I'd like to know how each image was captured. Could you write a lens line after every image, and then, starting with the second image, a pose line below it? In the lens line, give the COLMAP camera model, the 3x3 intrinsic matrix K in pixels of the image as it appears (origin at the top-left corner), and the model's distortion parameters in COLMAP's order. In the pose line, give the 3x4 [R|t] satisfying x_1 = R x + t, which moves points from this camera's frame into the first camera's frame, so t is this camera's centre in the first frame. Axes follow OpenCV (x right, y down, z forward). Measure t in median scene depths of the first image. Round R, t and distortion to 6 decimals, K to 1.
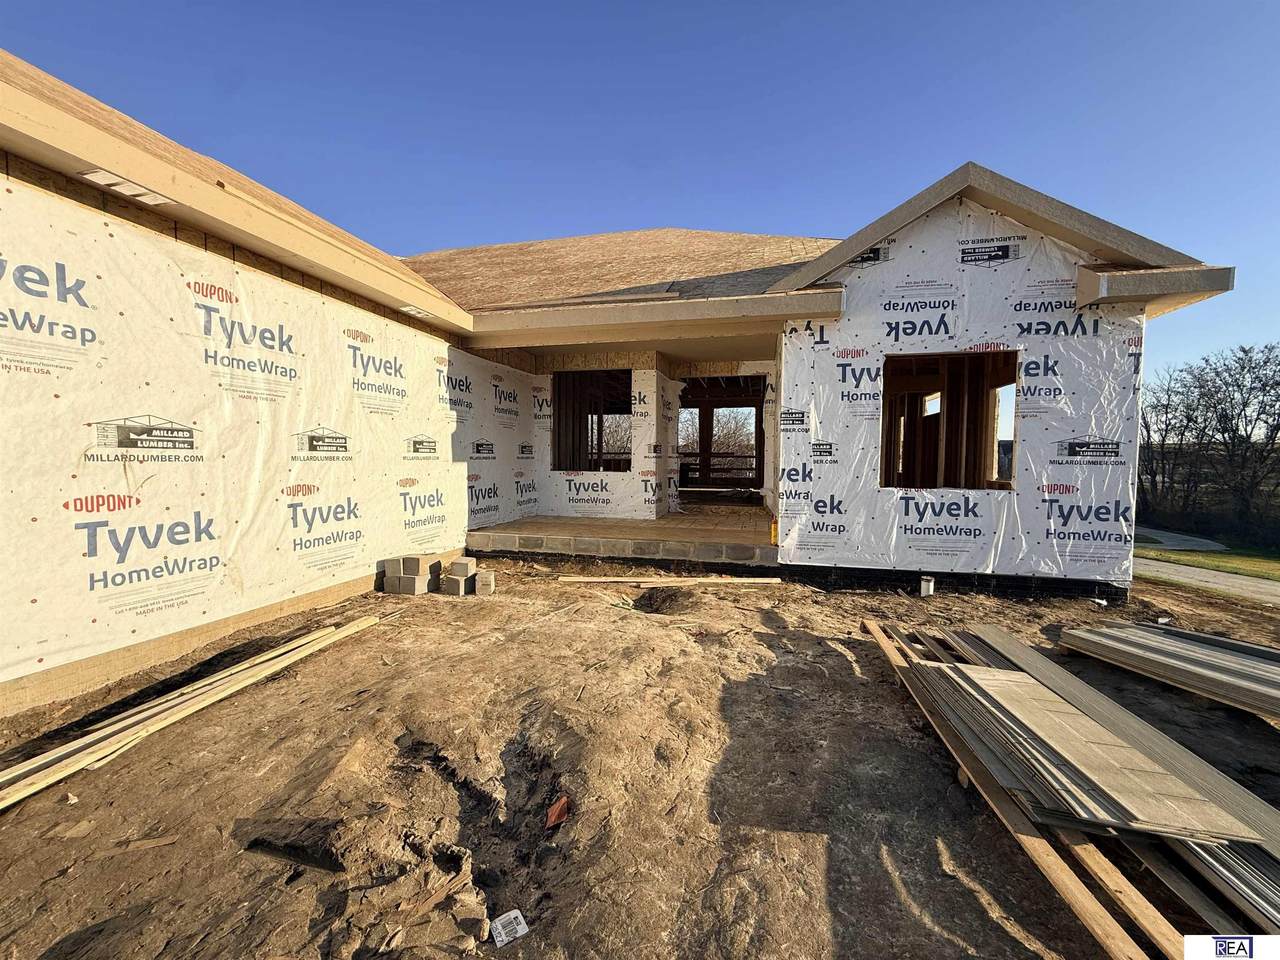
lens RADIAL K [[511.7, 0, 637.7], [0, 511.7, 481.9], [0, 0, 1]] dist [0.000285, 0.000092]
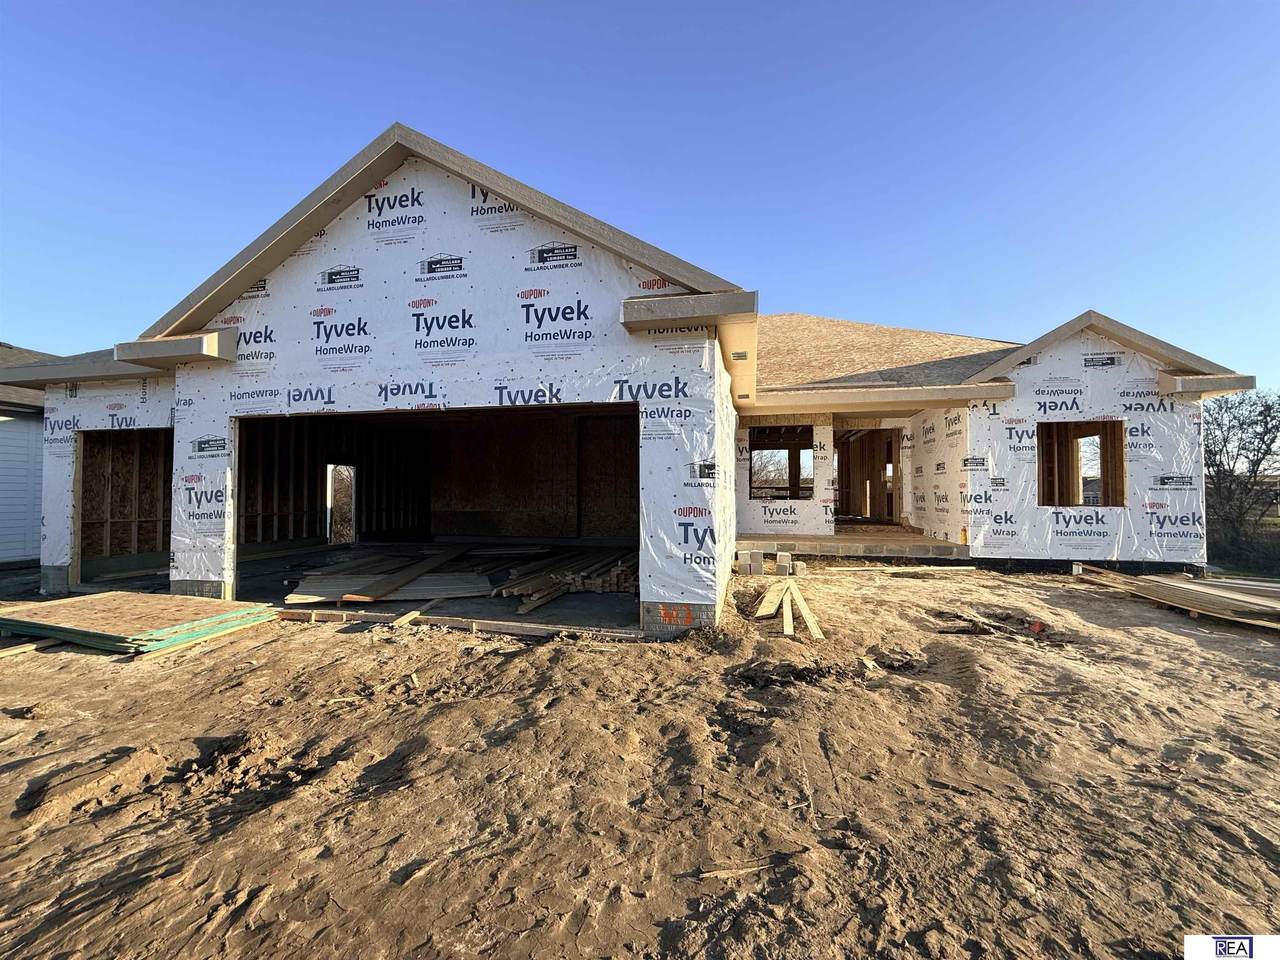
lens RADIAL K [[511.7, 0, 640.0], [0, 511.7, 481.4], [0, 0, 1]] dist [0.000285, 0.000092]
pose [[0.999789, -0.005432, 0.019818, -0.788030], [0.006841, 0.997399, -0.071752, 0.040027], [-0.019376, 0.071873, 0.997226, -0.549003]]
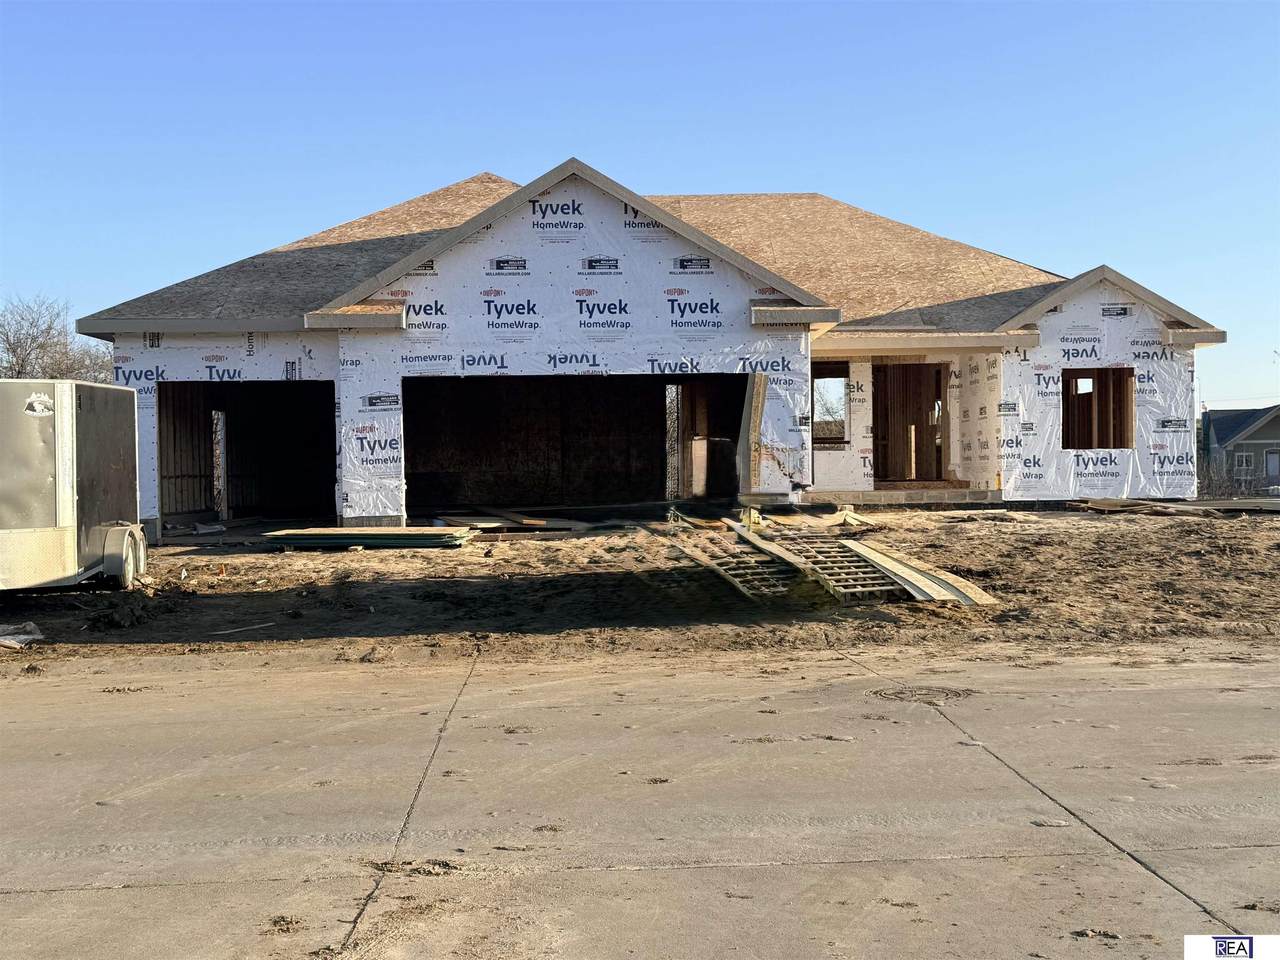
lens RADIAL K [[1547.1, 0, 648.9], [0, 1547.1, 487.6], [0, 0, 1]] dist [0.139503, 0.000000]
pose [[0.965831, -0.023388, 0.258116, -2.126405], [0.032816, 0.998940, -0.032276, 0.254819], [-0.257088, 0.039643, 0.965575, -3.529989]]
